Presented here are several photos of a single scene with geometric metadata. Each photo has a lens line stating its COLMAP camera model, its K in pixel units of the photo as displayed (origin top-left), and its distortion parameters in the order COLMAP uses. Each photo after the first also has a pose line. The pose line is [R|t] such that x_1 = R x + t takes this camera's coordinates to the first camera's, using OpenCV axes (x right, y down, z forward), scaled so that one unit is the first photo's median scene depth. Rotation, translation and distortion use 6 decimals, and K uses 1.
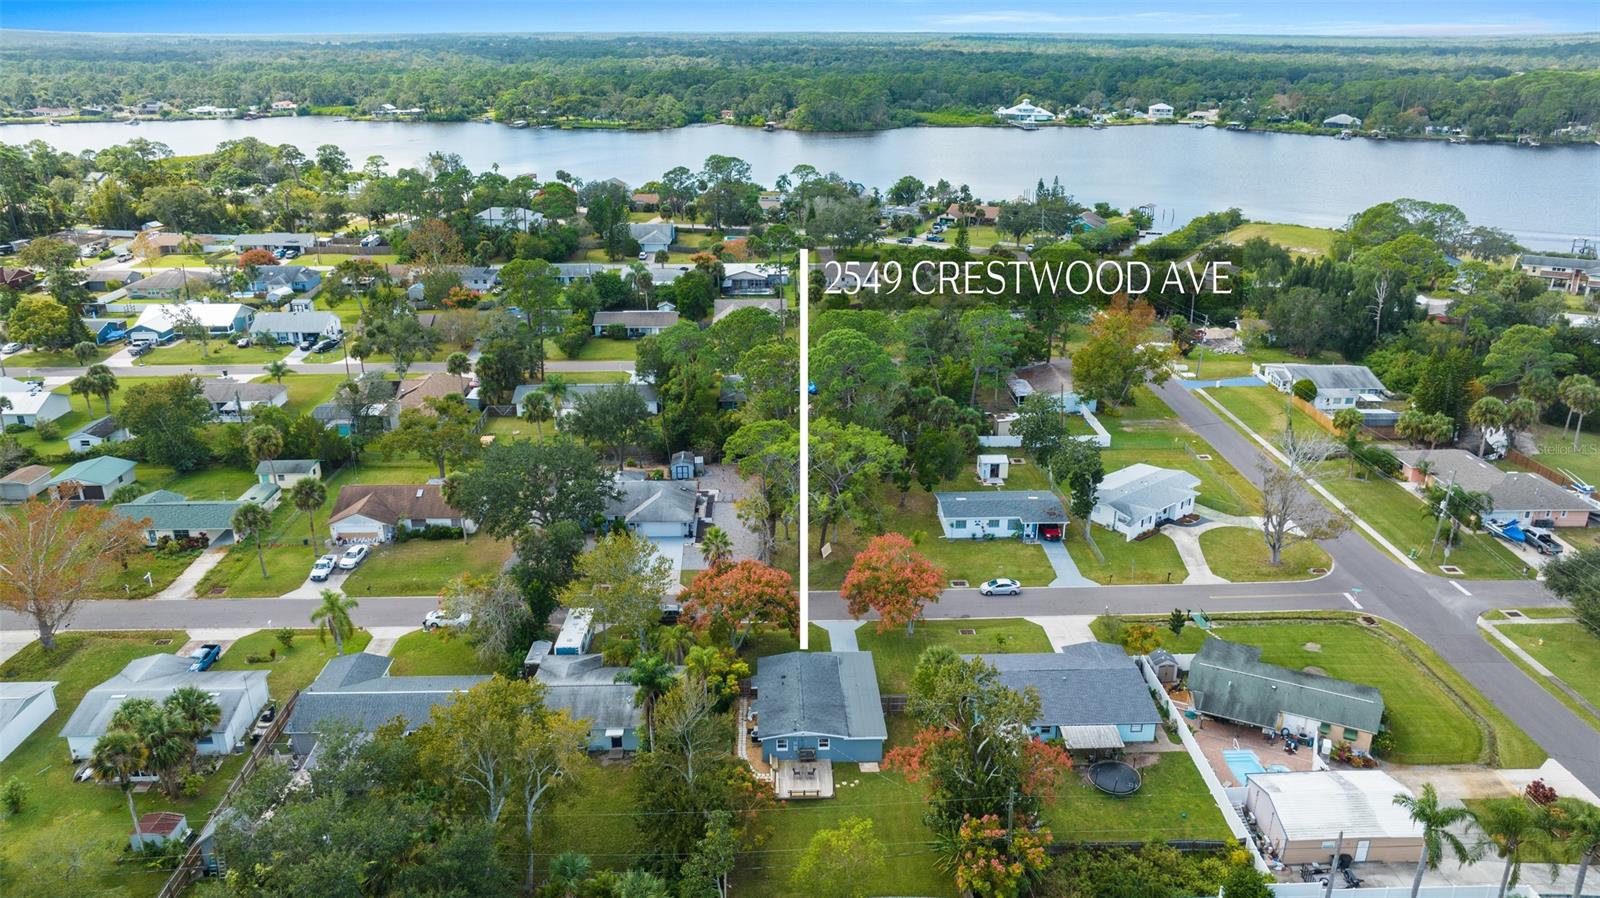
lens RADIAL K [[1125.9, 0, 807.1], [0, 1125.9, 444.1], [0, 0, 1]] dist [-0.021449, 0.001562]
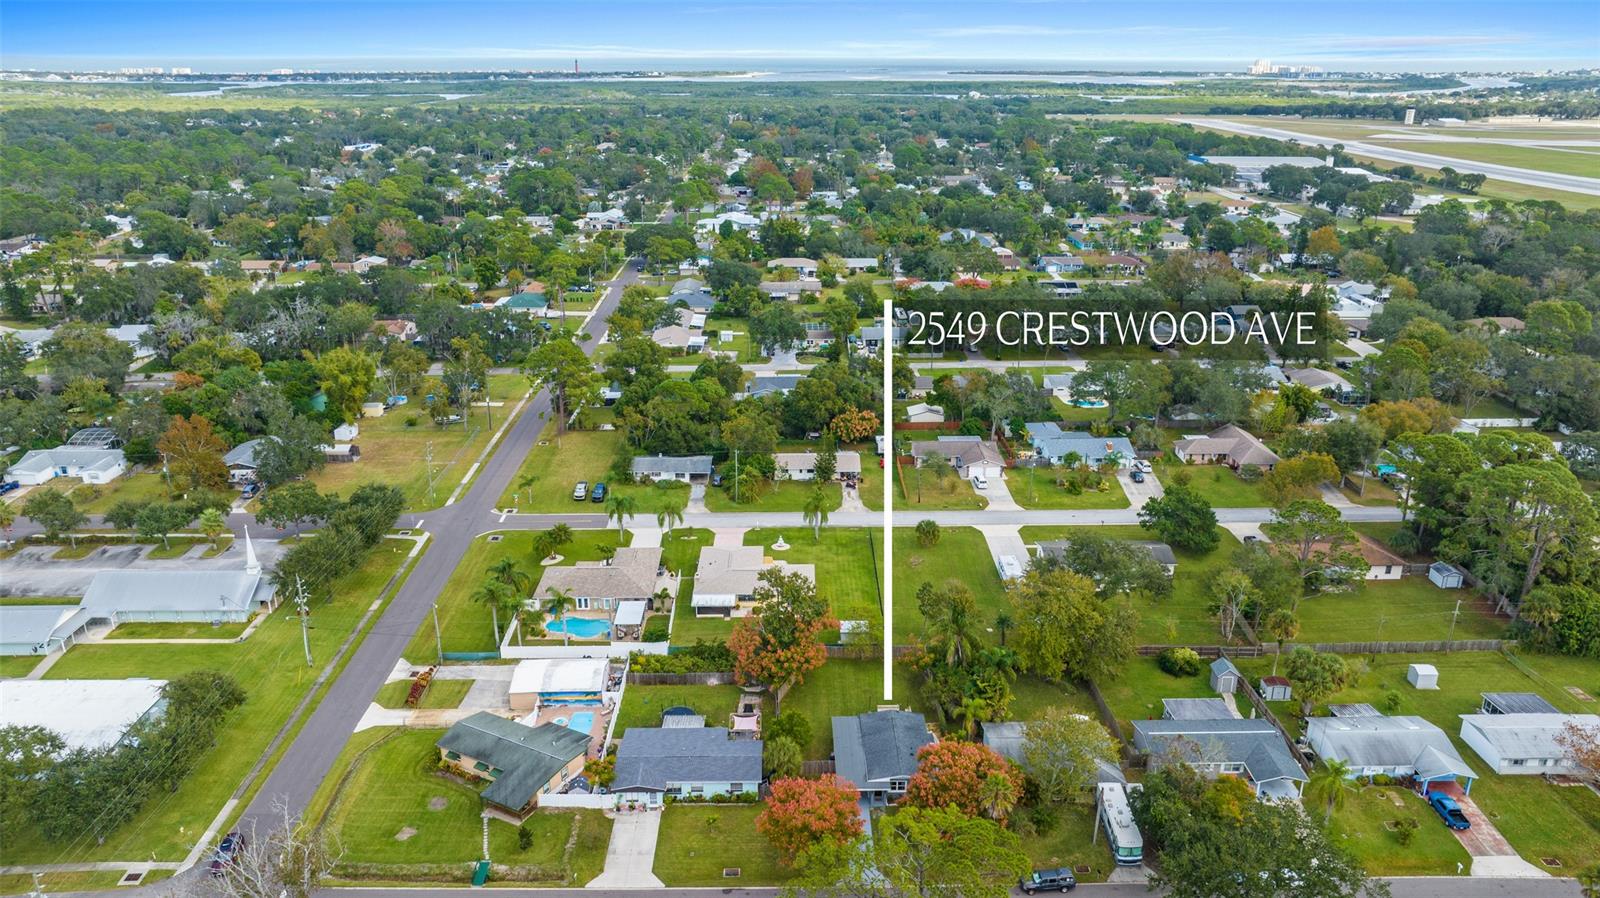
lens RADIAL K [[1125.9, 0, 807.1], [0, 1125.9, 444.1], [0, 0, 1]] dist [-0.021449, 0.001562]
pose [[-0.999989, -0.004460, 0.001646, 0.091954], [-0.002426, 0.776596, 0.629994, -0.777546], [-0.004088, 0.629983, -0.776598, 1.656455]]
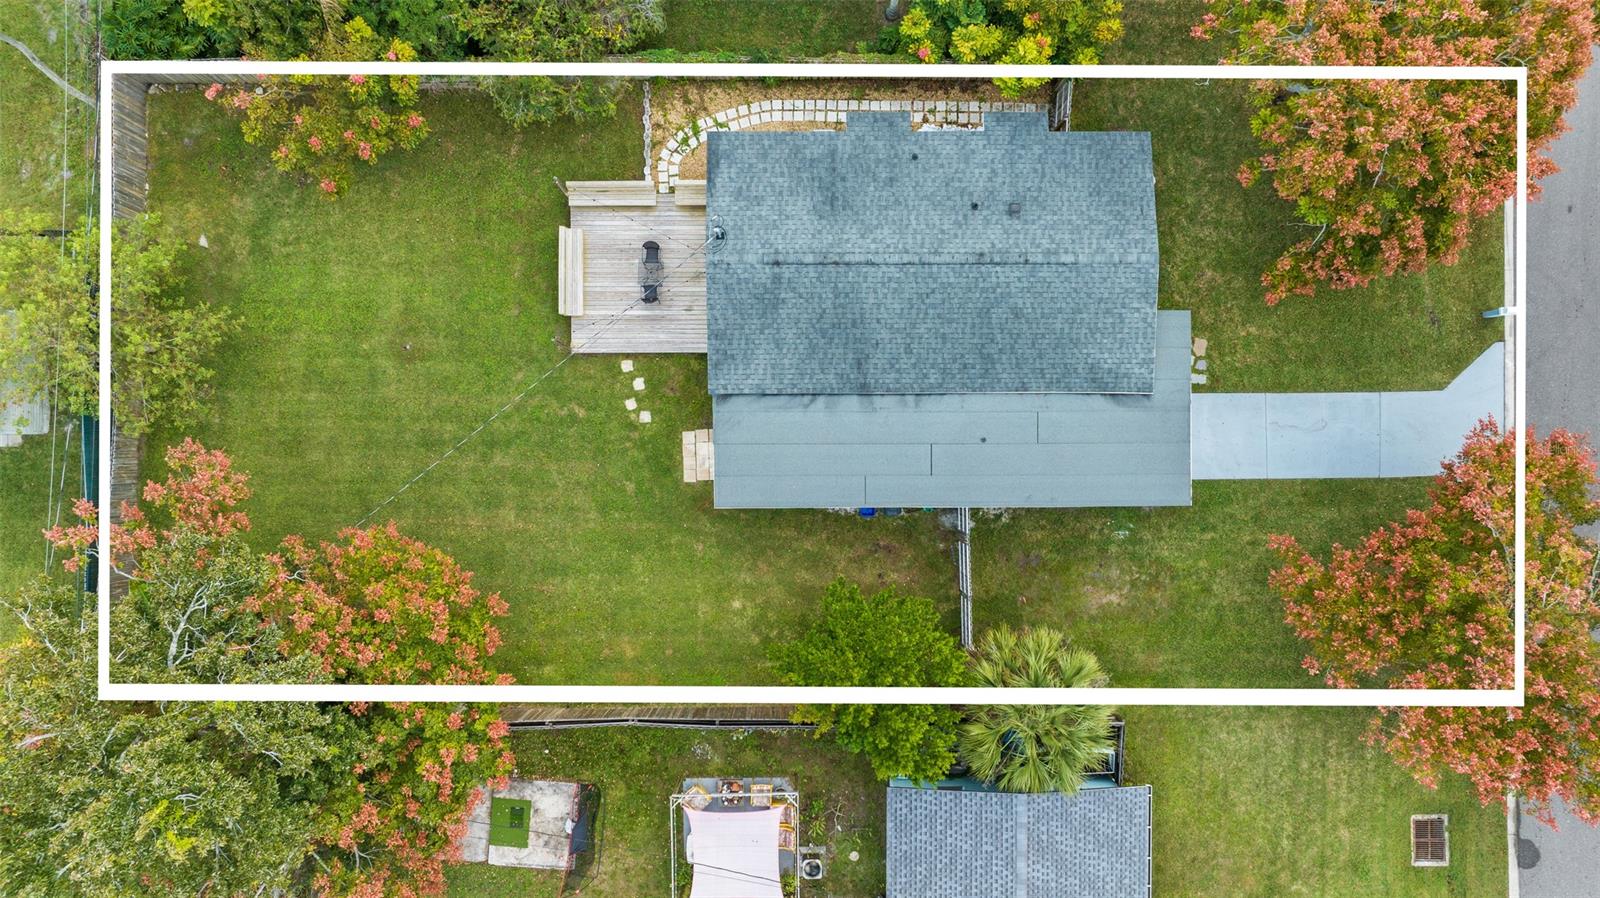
lens RADIAL K [[1125.9, 0, 807.1], [0, 1125.9, 444.1], [0, 0, 1]] dist [-0.021449, 0.001562]
pose [[-0.020242, 0.999702, -0.013622, 0.052265], [-0.342911, 0.005856, 0.939350, -0.067890], [0.939150, 0.023685, 0.342690, 0.813658]]
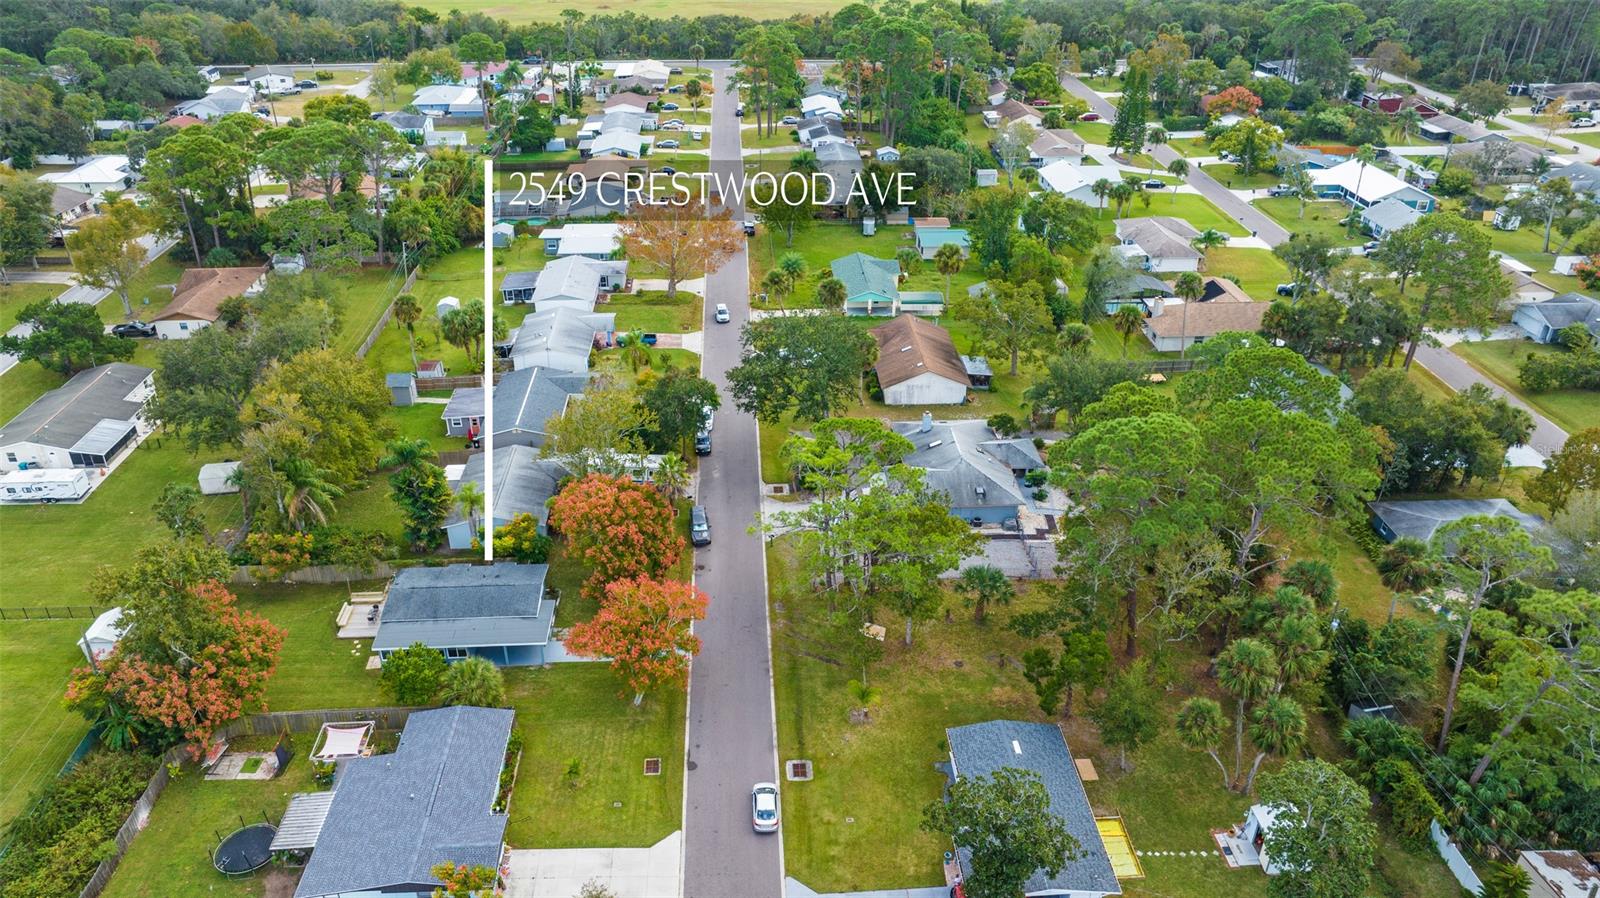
lens RADIAL K [[1125.9, 0, 807.1], [0, 1125.9, 444.1], [0, 0, 1]] dist [-0.021449, 0.001562]
pose [[0.040946, 0.464694, -0.884524, 0.736718], [-0.331024, 0.841580, 0.426810, -0.364914], [0.942734, 0.275322, 0.188284, 0.996431]]
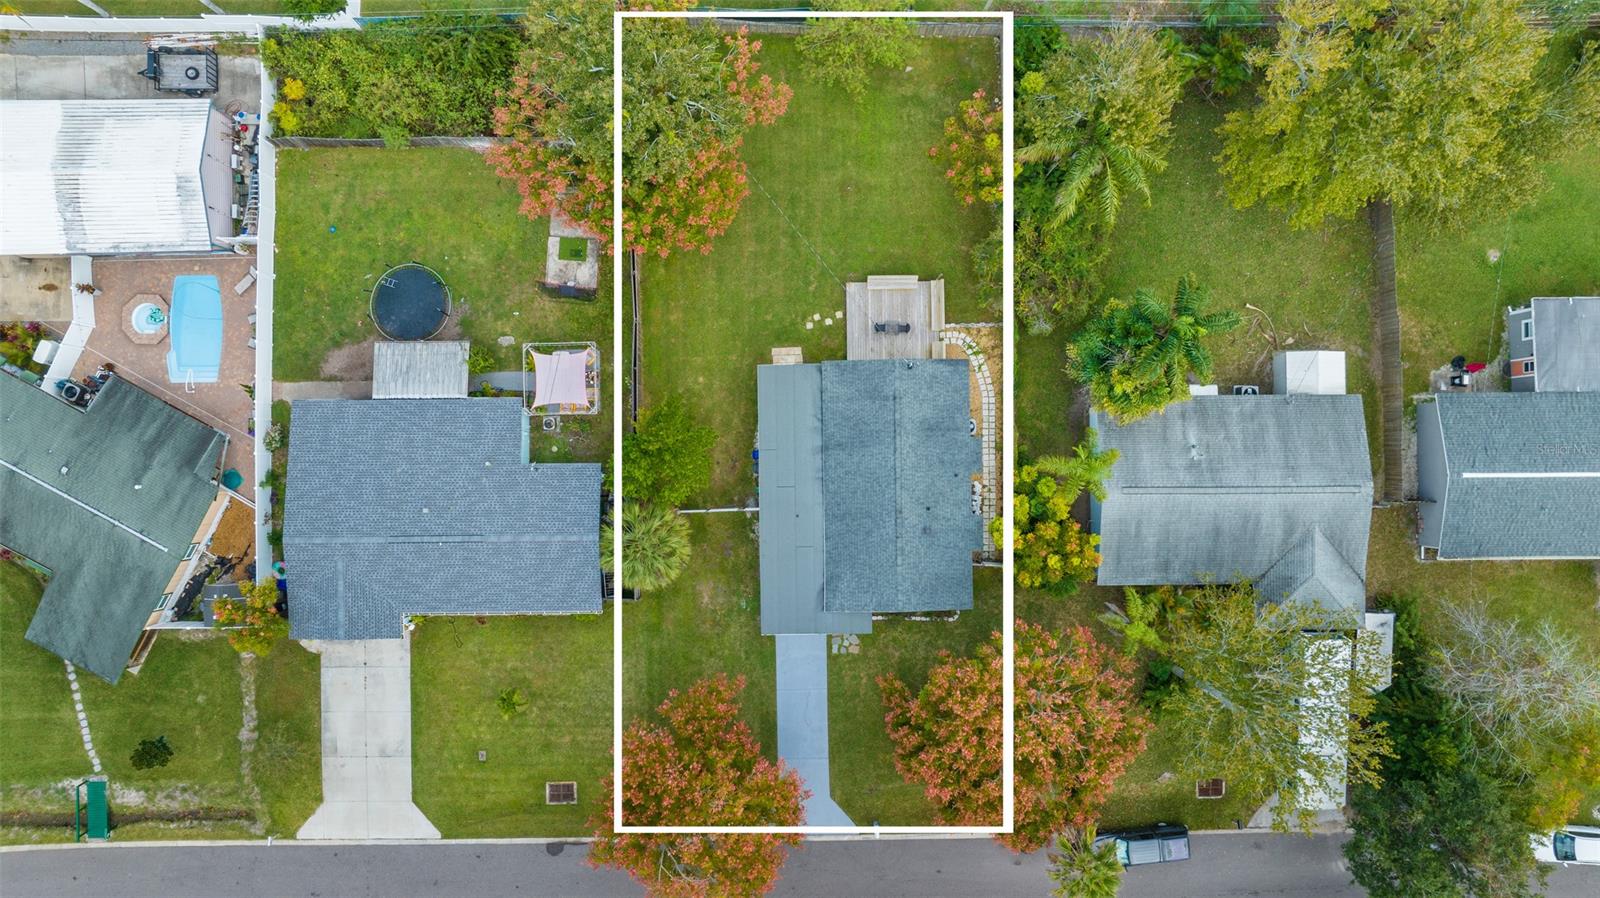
lens RADIAL K [[1125.9, 0, 807.1], [0, 1125.9, 444.1], [0, 0, 1]] dist [-0.021449, 0.001562]
pose [[-0.999823, -0.011131, -0.015152, 0.050004], [-0.010908, -0.312952, 0.949706, -0.295901], [-0.015313, 0.949704, 0.312775, 0.762081]]
